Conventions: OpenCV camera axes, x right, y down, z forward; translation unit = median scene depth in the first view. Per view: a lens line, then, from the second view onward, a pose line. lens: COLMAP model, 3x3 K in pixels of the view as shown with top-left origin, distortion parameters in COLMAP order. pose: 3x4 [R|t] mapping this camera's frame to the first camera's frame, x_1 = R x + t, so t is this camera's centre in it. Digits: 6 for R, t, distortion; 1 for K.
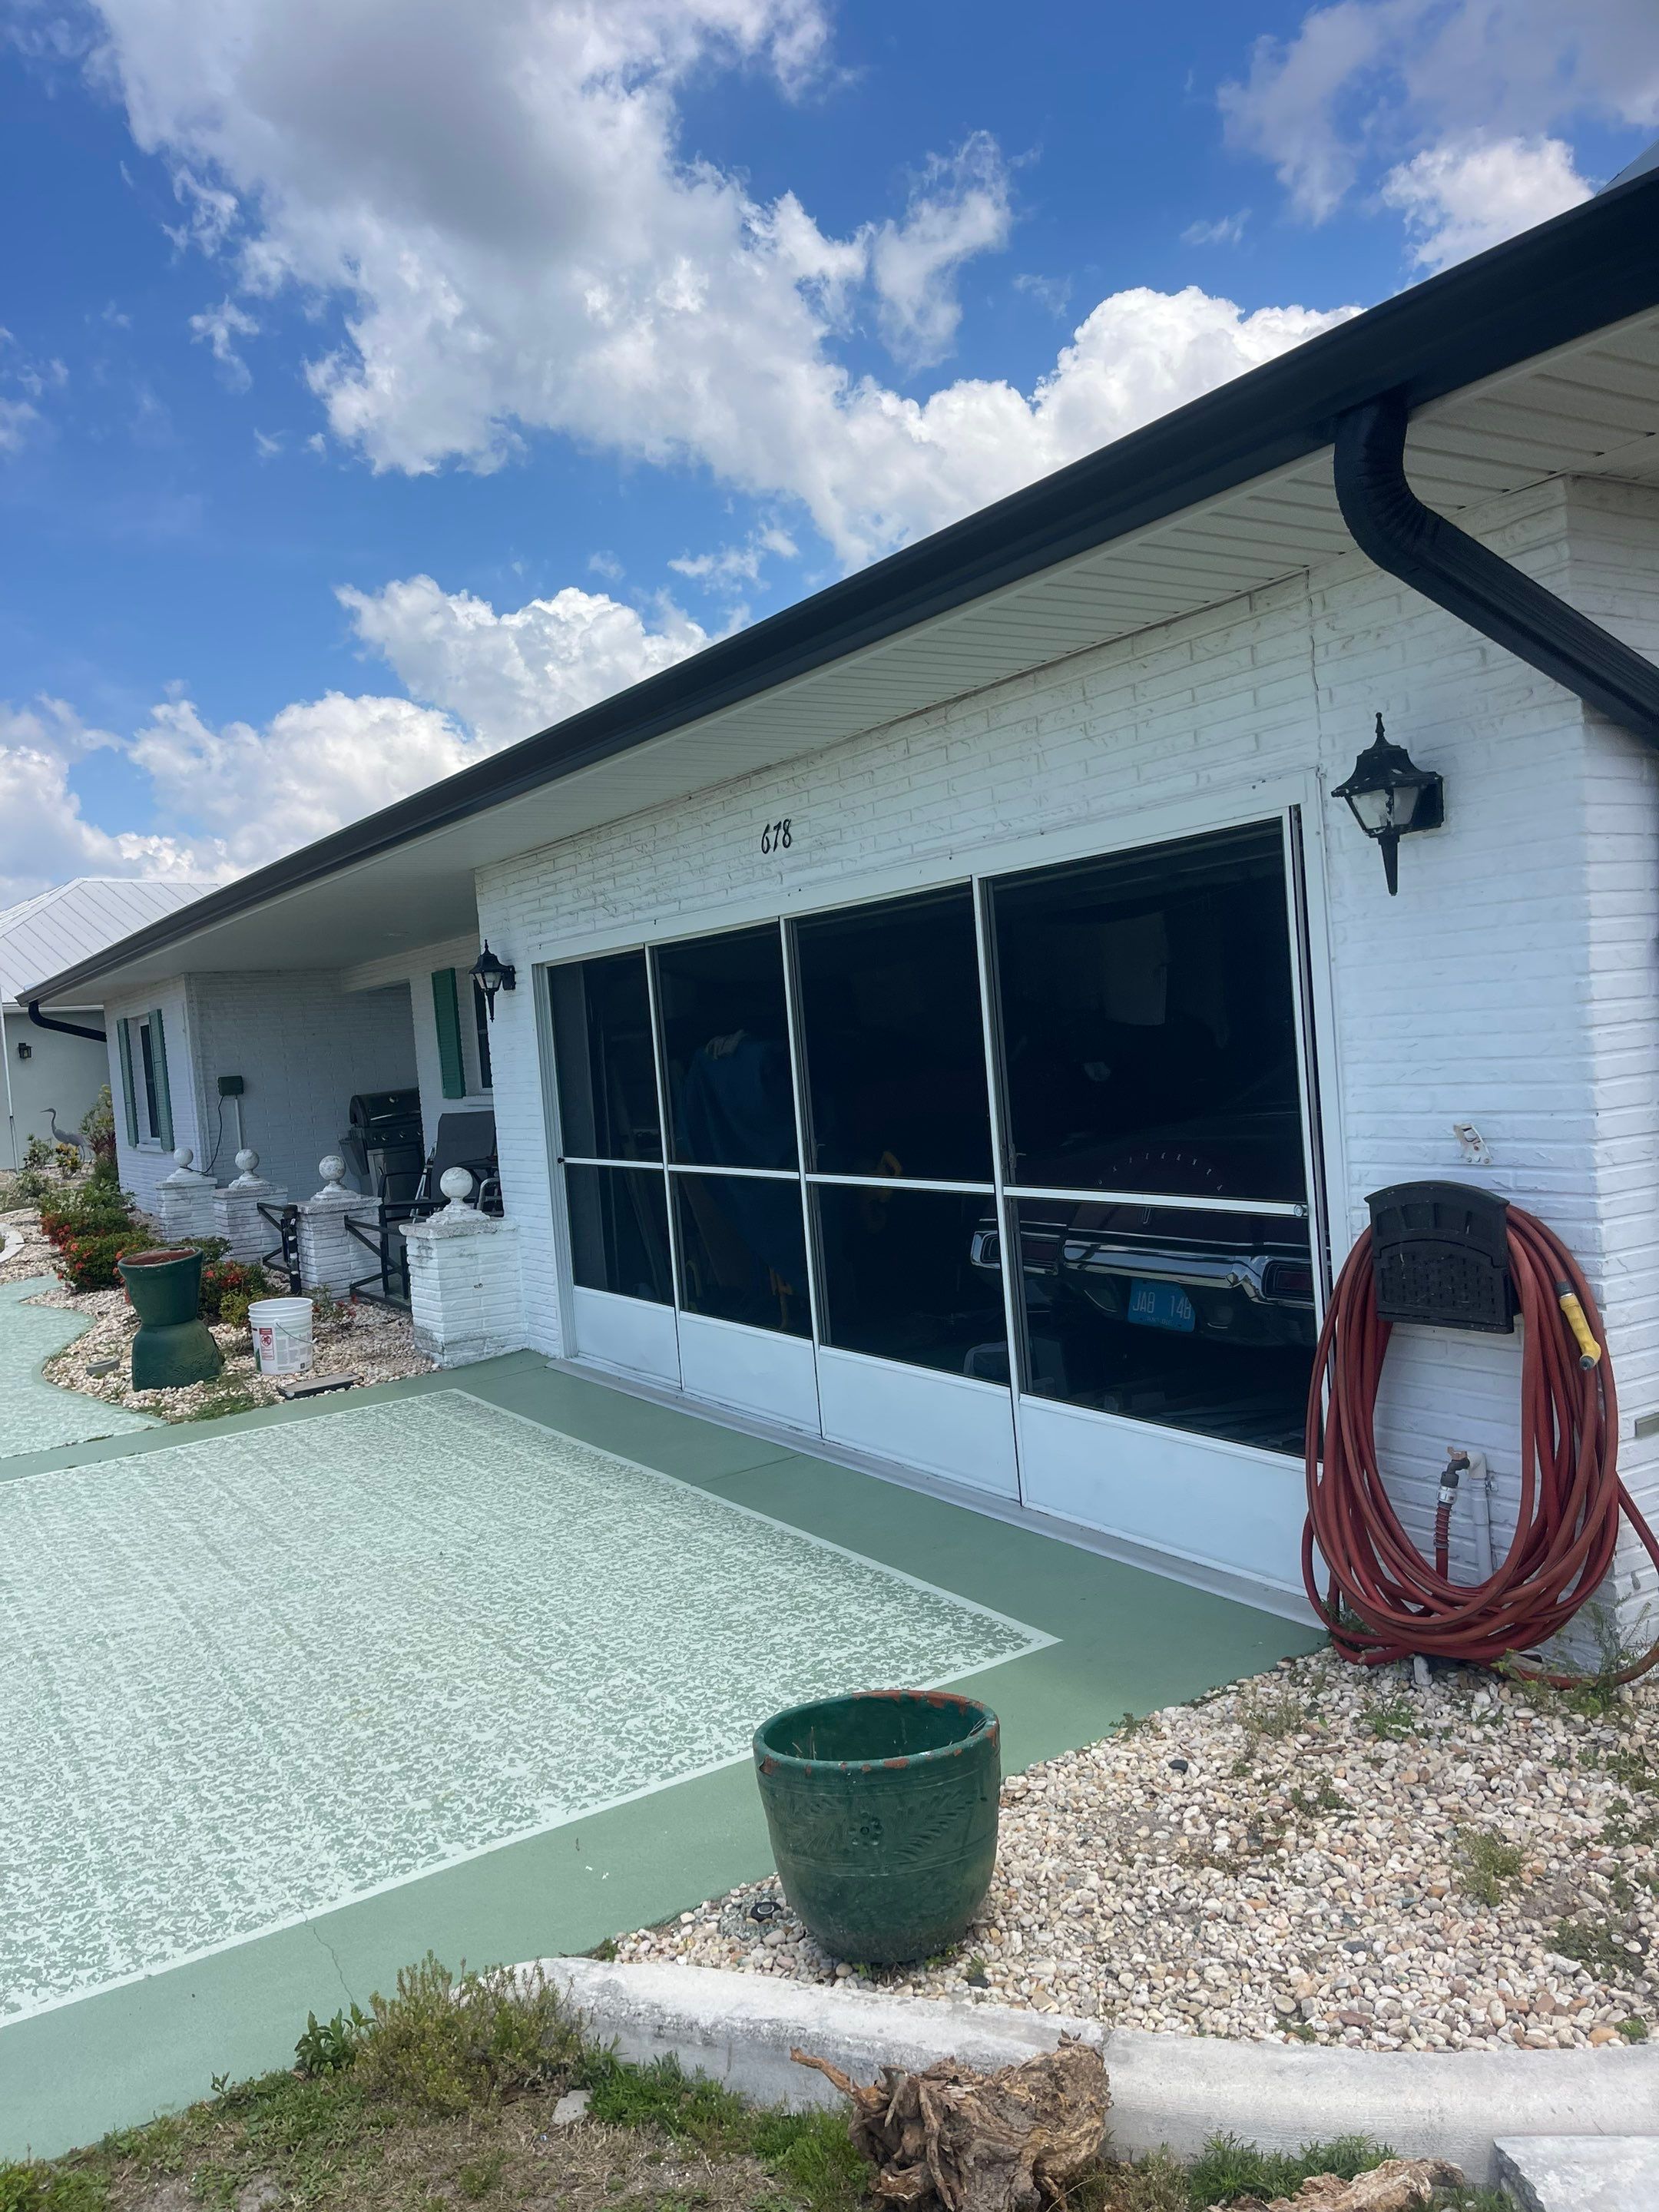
lens RADIAL K [[1663.4, 0, 829.8], [0, 1663.4, 1134.5], [0, 0, 1]] dist [0.065239, -0.091720]
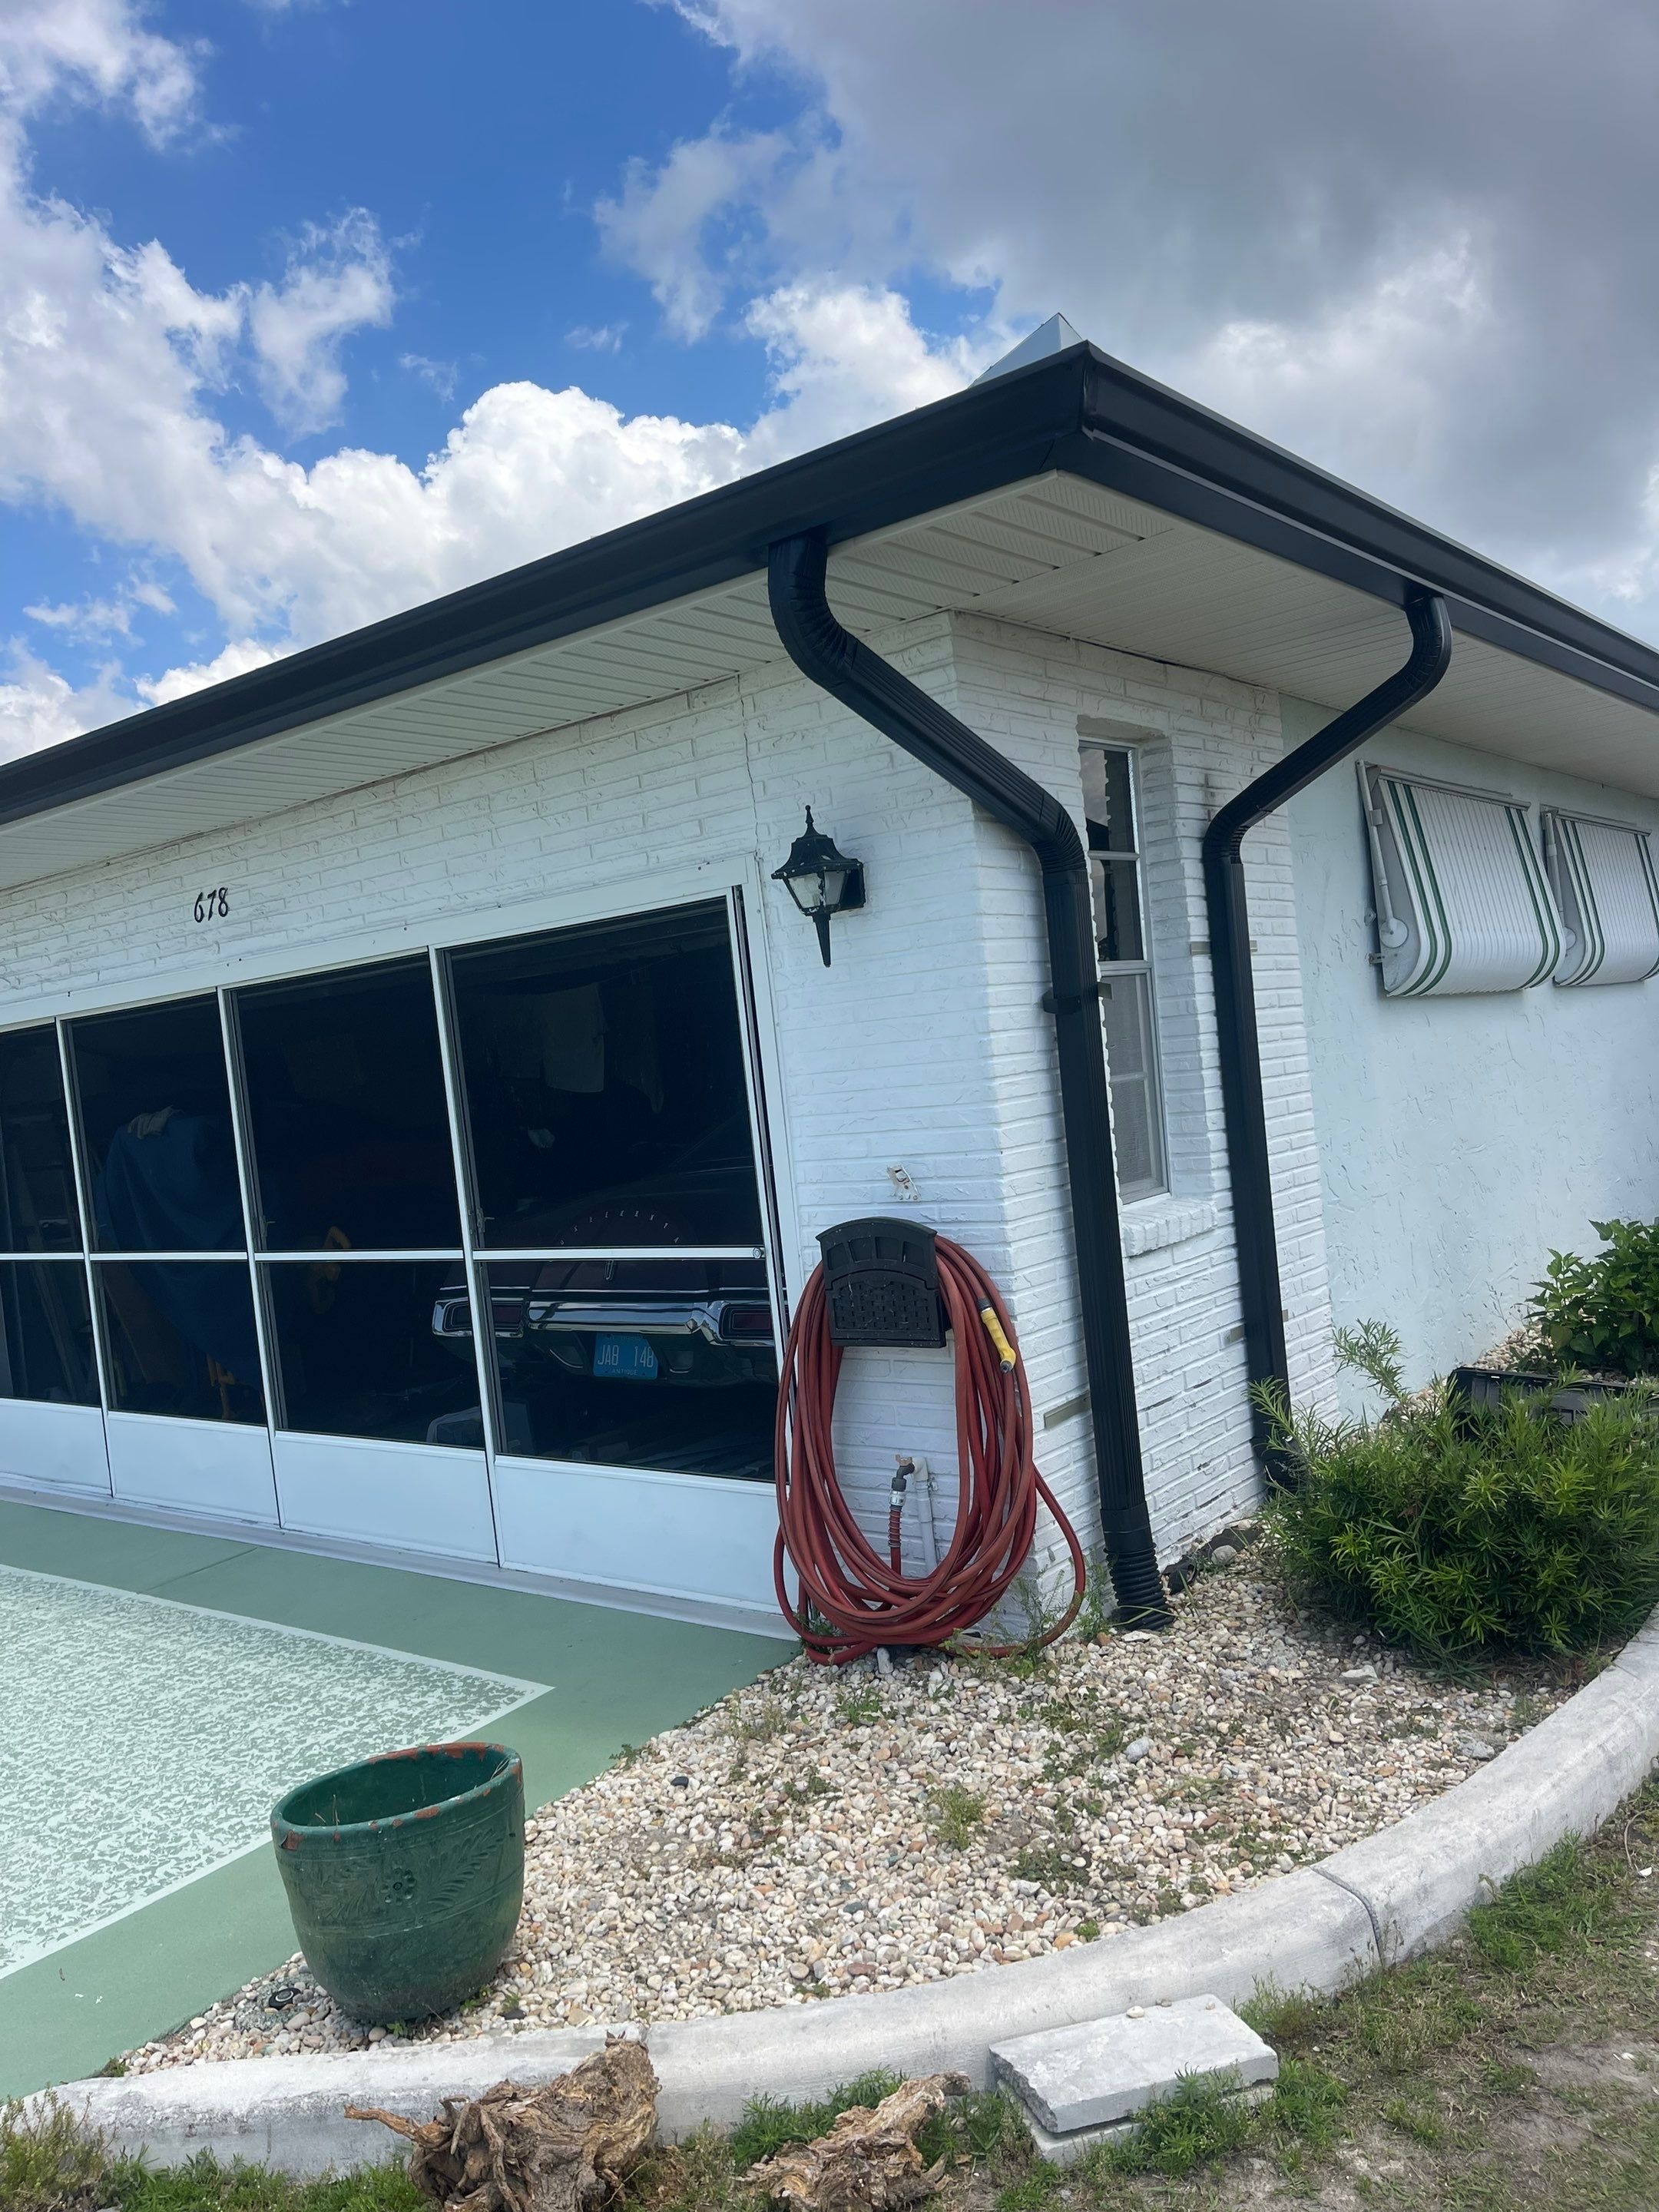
lens RADIAL K [[1663.4, 0, 829.8], [0, 1663.4, 1134.5], [0, 0, 1]] dist [0.065239, -0.091720]
pose [[0.939633, -0.036200, 0.340263, -0.049541], [0.050576, 0.998159, -0.033474, 0.007988], [-0.338425, 0.048662, 0.939734, -0.048941]]
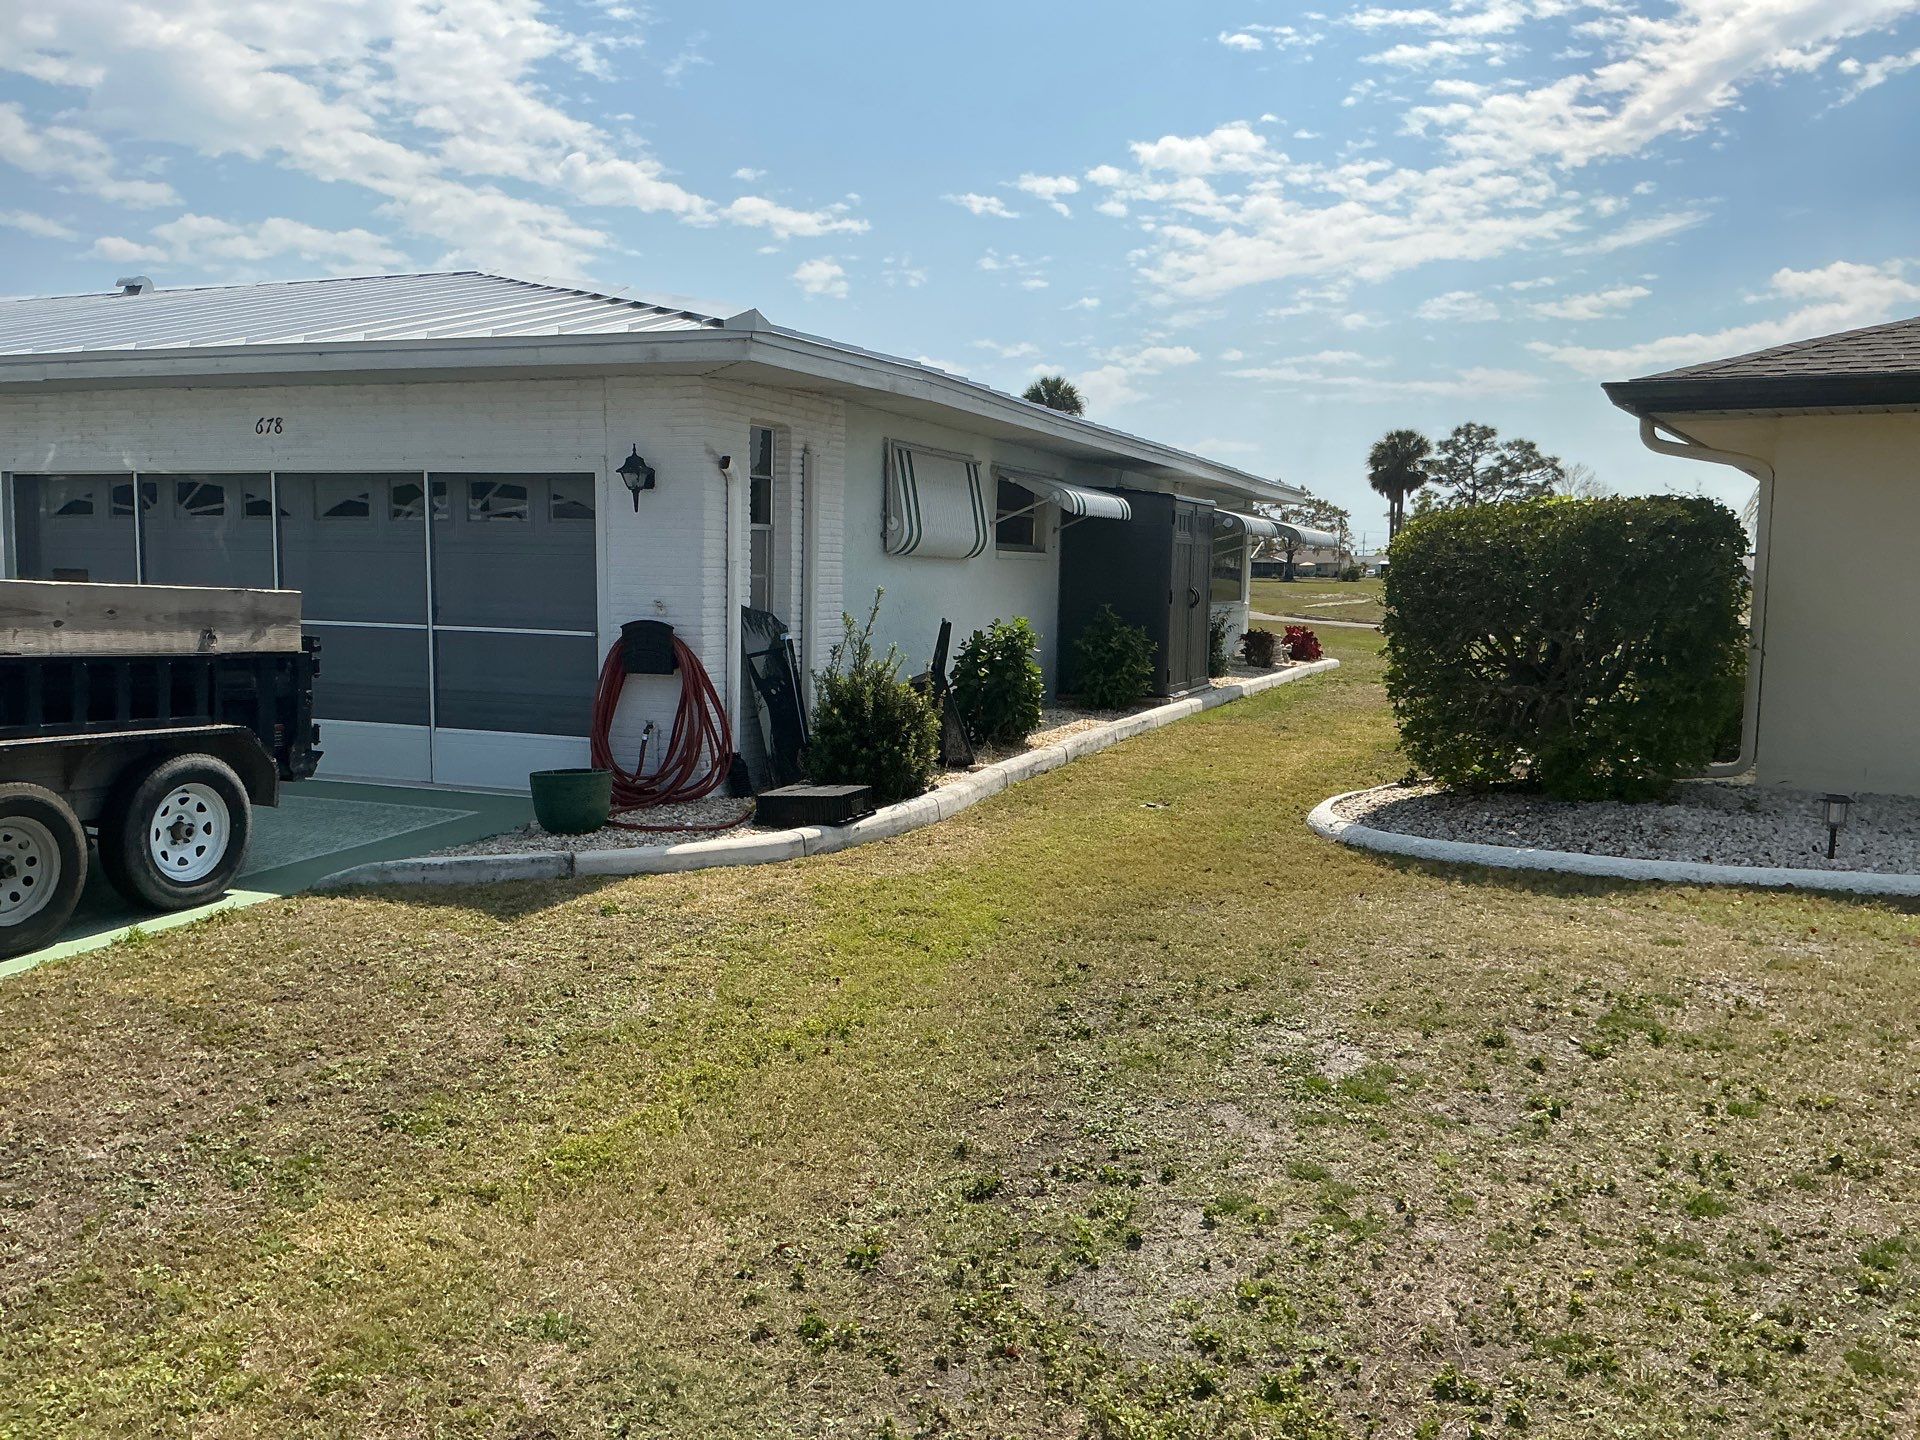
lens RADIAL K [[1443.8, 0, 960.0], [0, 1443.8, 720.0], [0, 0, 1]] dist [0.065239, -0.091720]
pose [[0.791362, 0.020242, 0.611013, -0.692661], [-0.041770, 0.998906, 0.021007, 0.124354], [-0.609919, -0.042147, 0.791342, -1.213945]]
